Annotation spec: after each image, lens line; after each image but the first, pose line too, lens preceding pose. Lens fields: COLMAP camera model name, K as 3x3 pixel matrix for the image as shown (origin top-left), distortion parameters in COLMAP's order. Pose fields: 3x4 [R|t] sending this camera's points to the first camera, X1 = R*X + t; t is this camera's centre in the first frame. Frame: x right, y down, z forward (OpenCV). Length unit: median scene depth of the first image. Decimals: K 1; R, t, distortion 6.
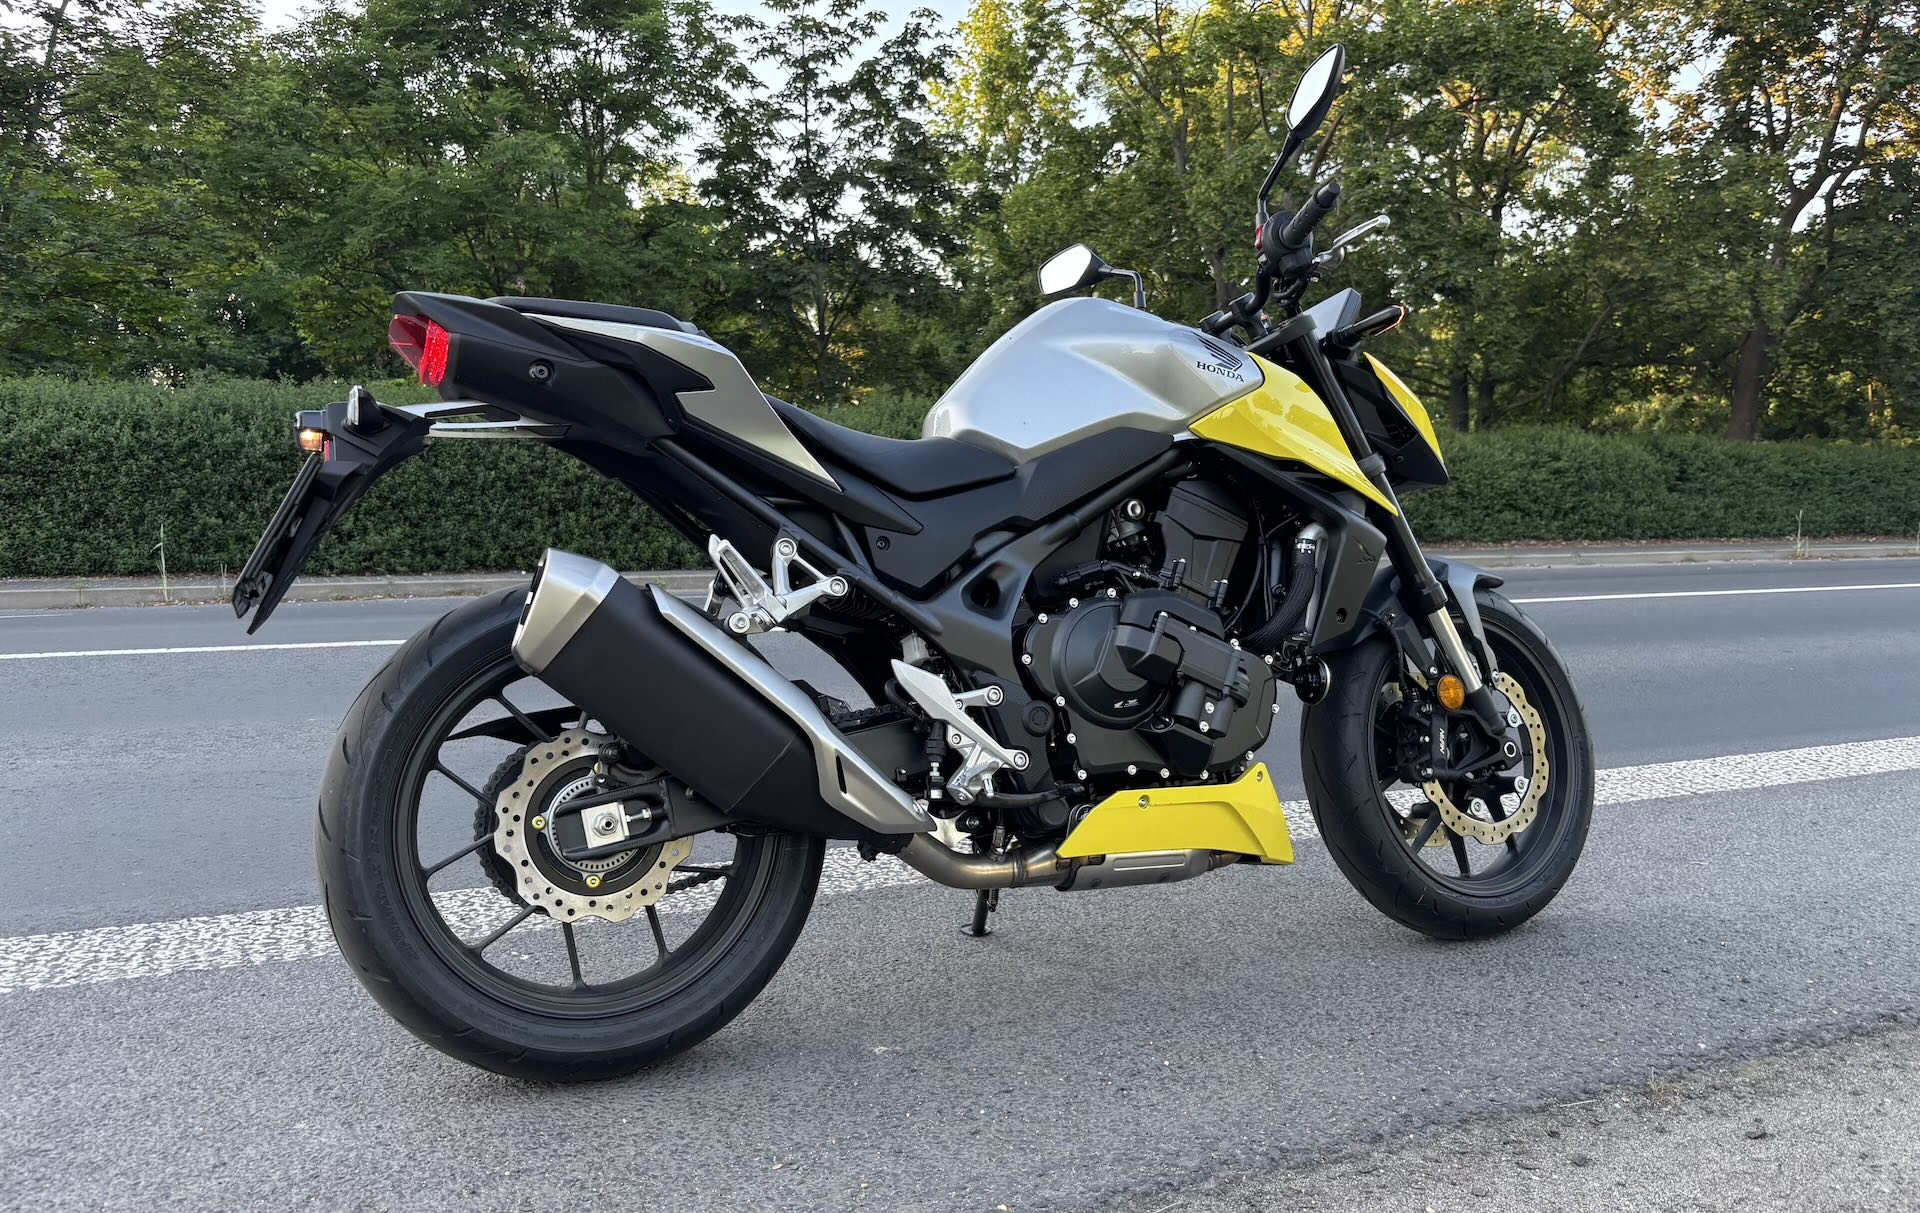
lens RADIAL K [[1397.6, 0, 1001.8], [0, 1397.6, 647.3], [0, 0, 1]] dist [-0.004303, 0.077227]
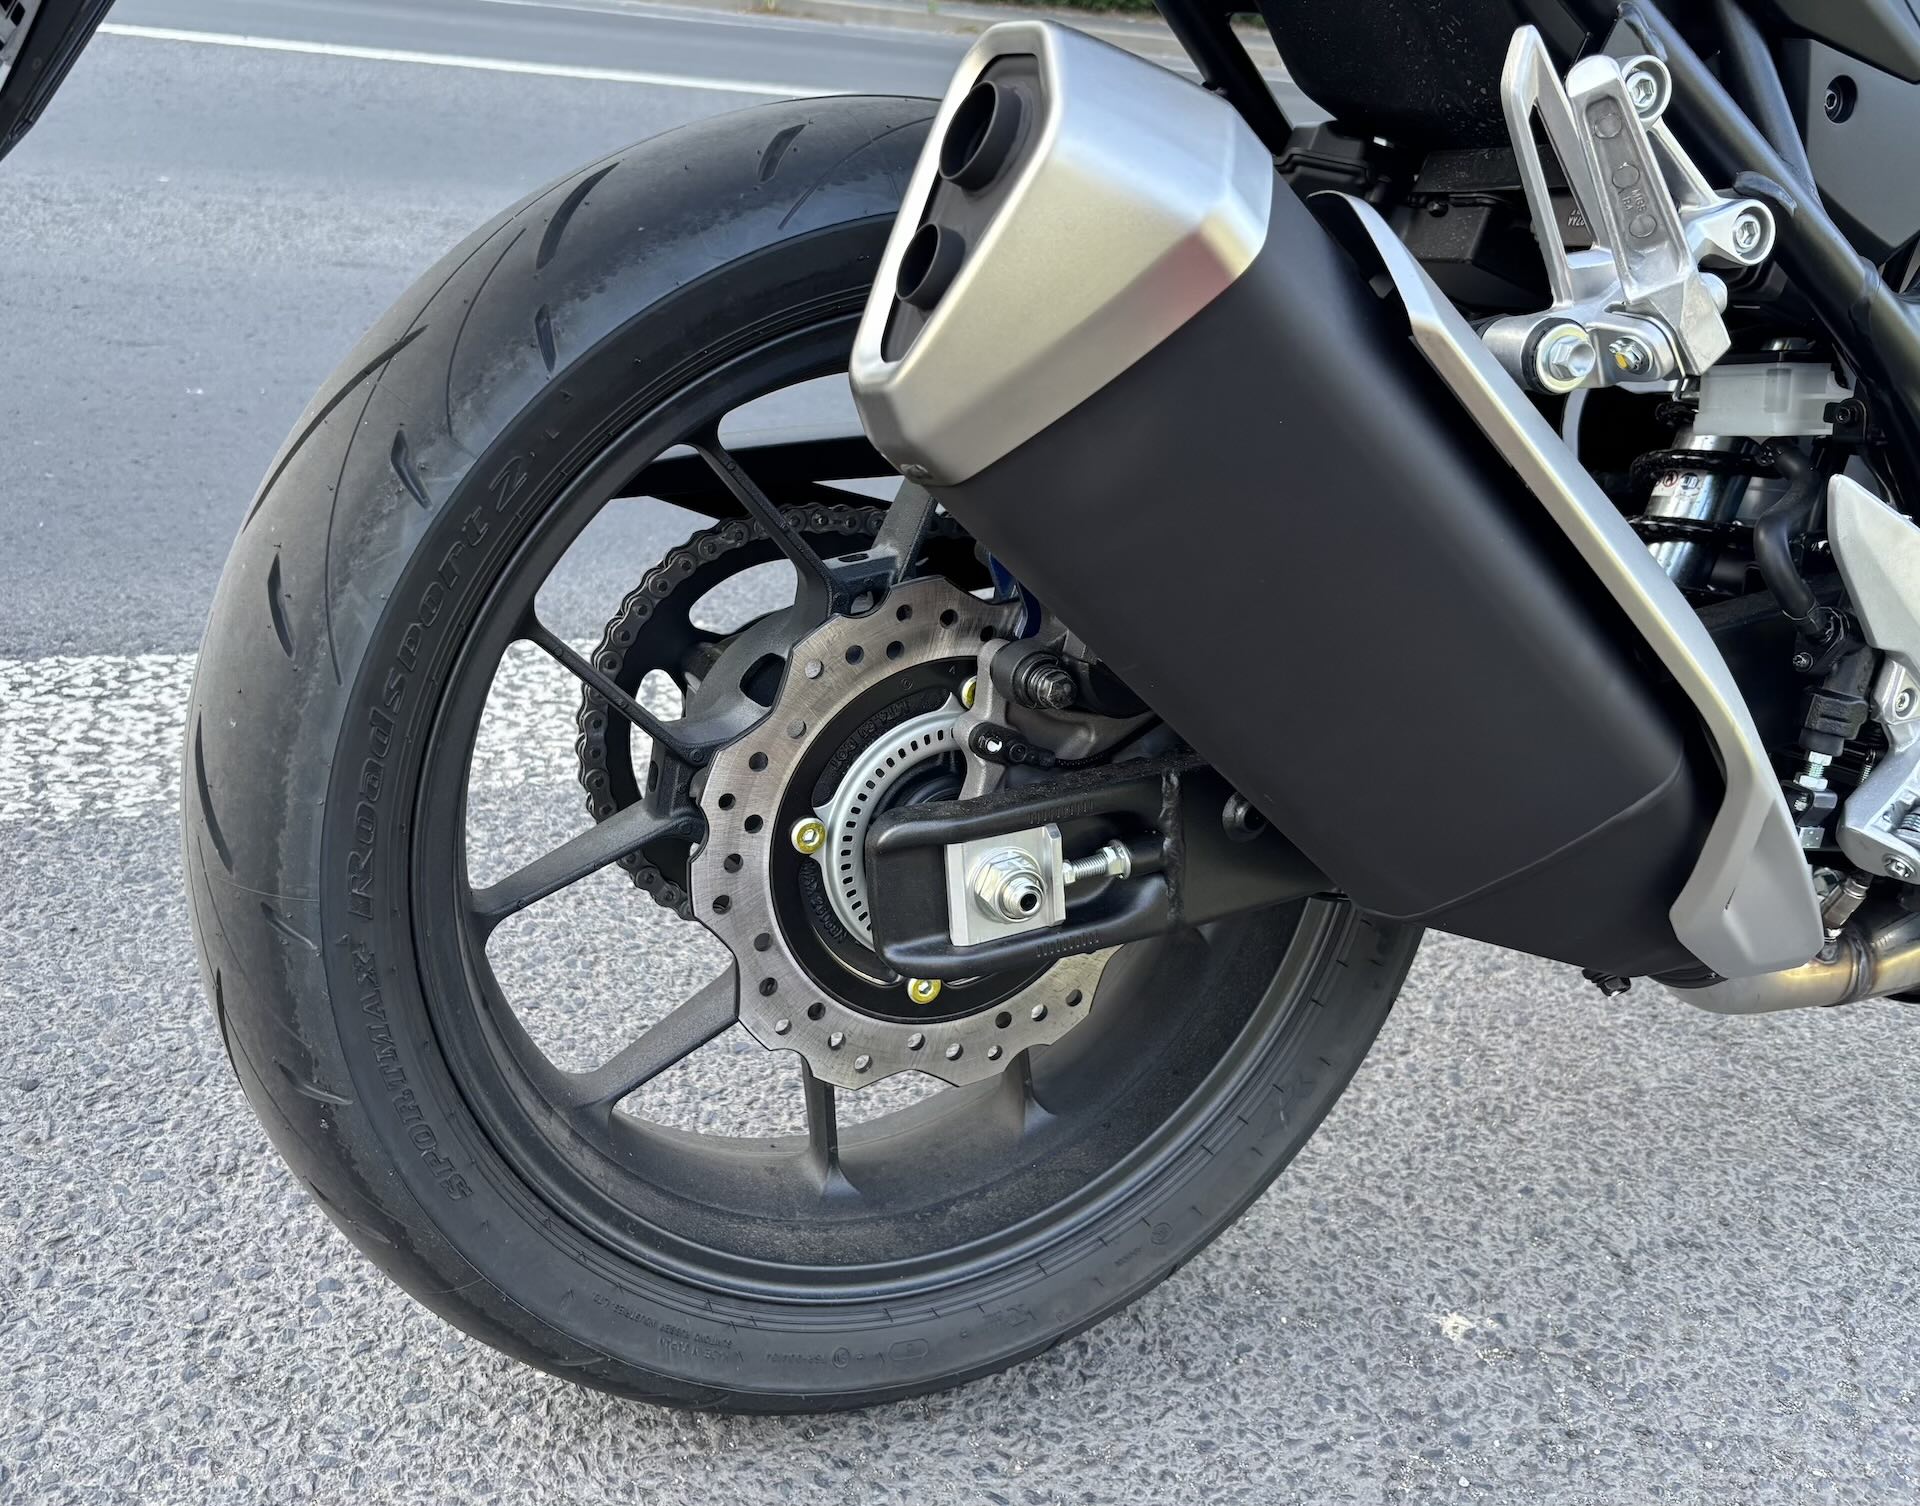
lens RADIAL K [[1582.6, 0, 892.2], [0, 1582.6, 690.6], [0, 0, 1]] dist [0.133948, -0.158988]
pose [[0.989558, 0.143796, -0.009929, -0.307163], [-0.132978, 0.937347, 0.322022, -0.041155], [0.055613, -0.317339, 0.946680, 0.623302]]
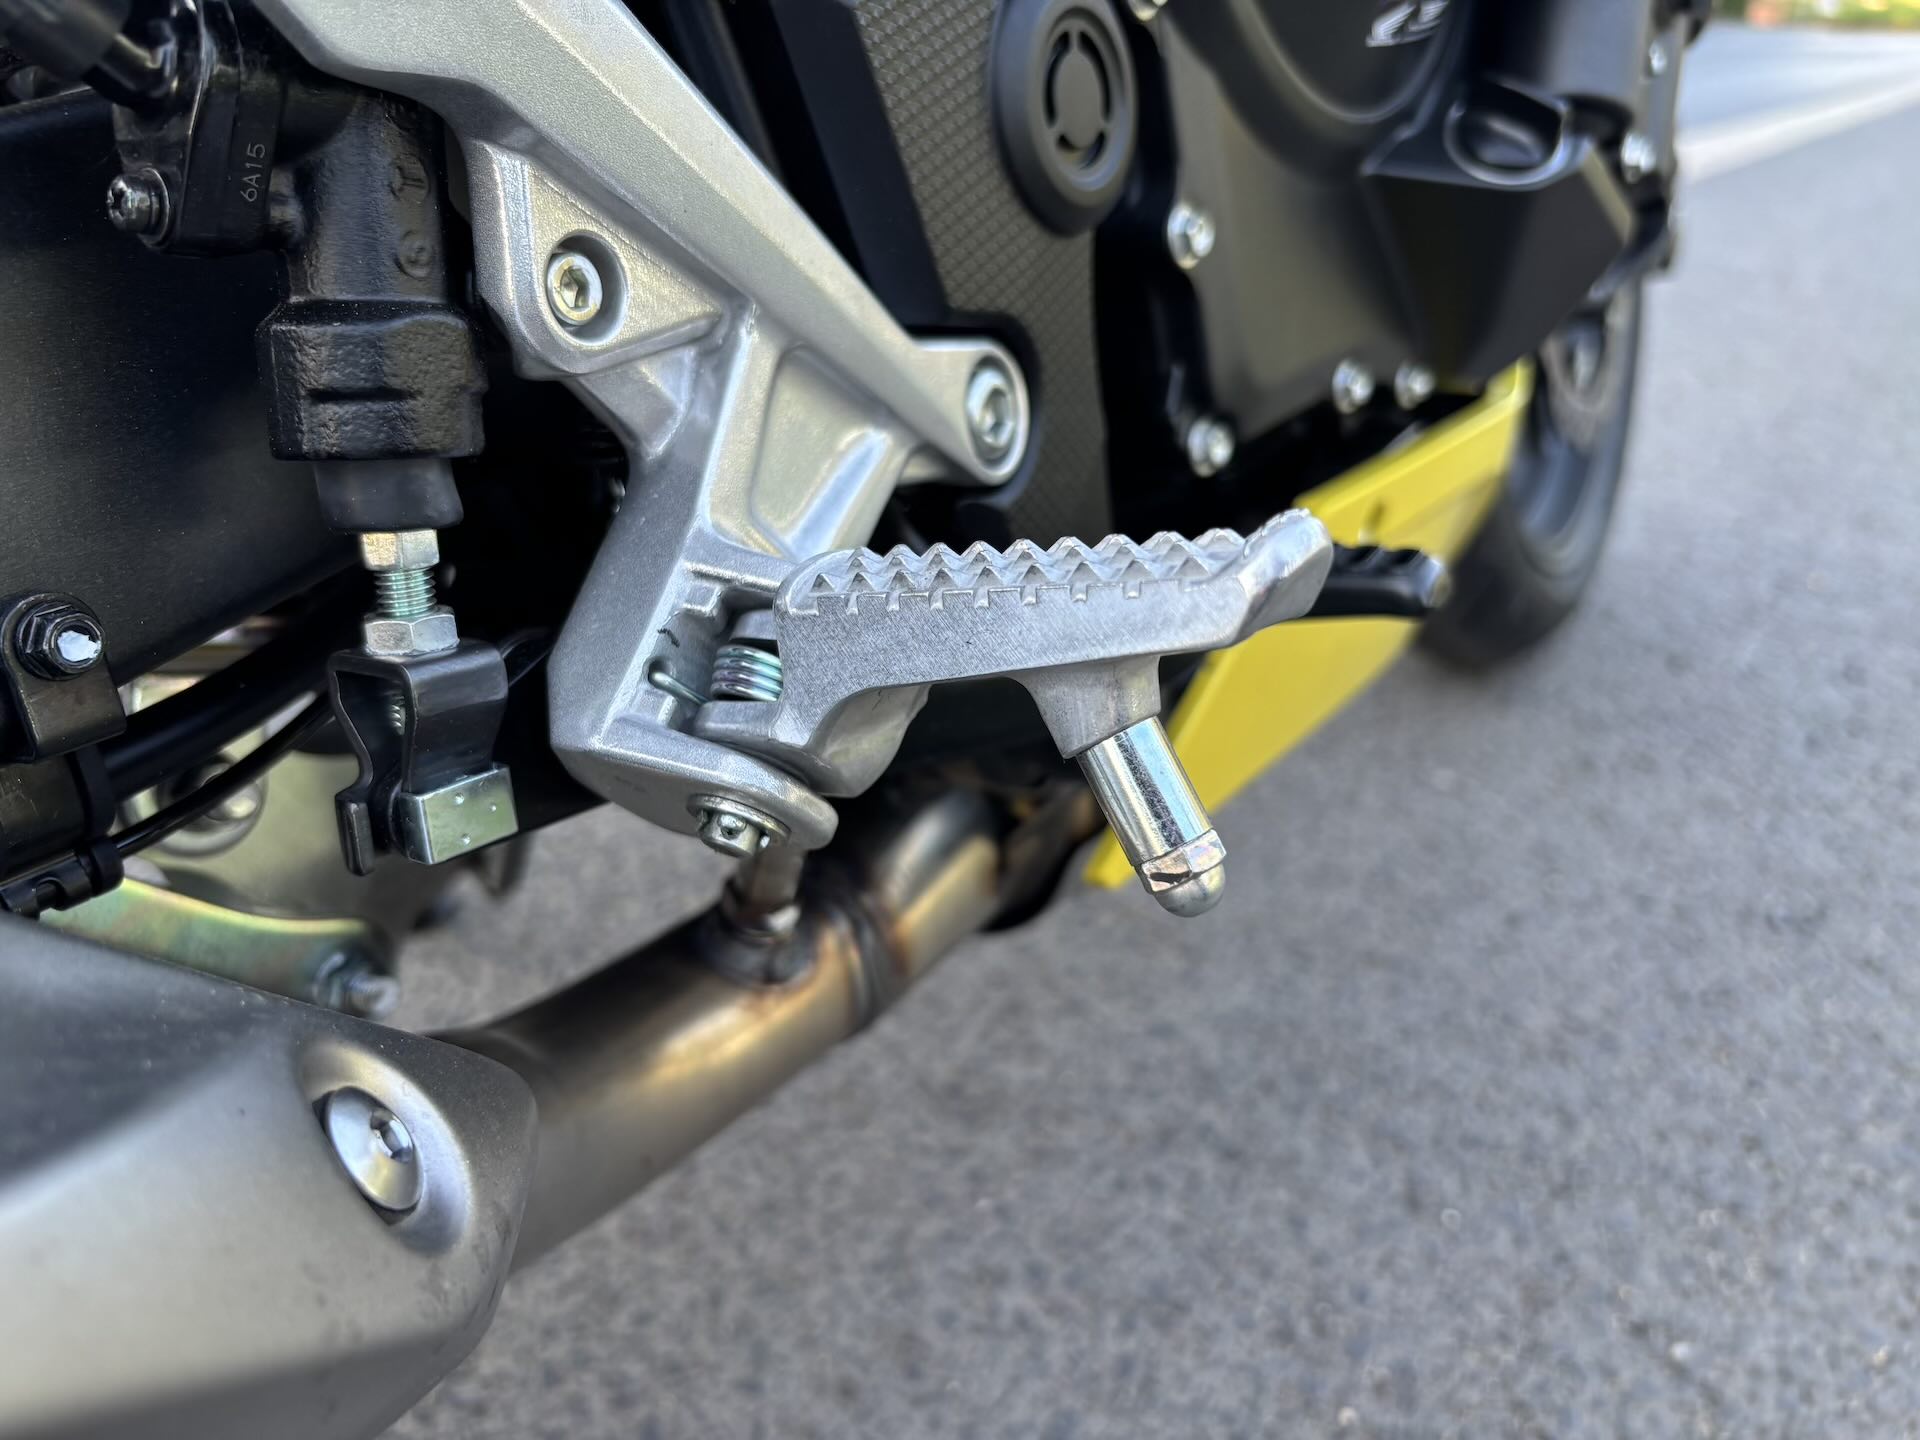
lens RADIAL K [[1450.3, 0, 960.0], [0, 1450.3, 720.0], [0, 0, 1]] dist [0.040054, -0.057513]
pose [[0.872319, -0.184615, 0.452745, -0.067130], [0.001333, 0.926870, 0.375380, 0.058230], [-0.488936, -0.326848, 0.808772, 0.943271]]
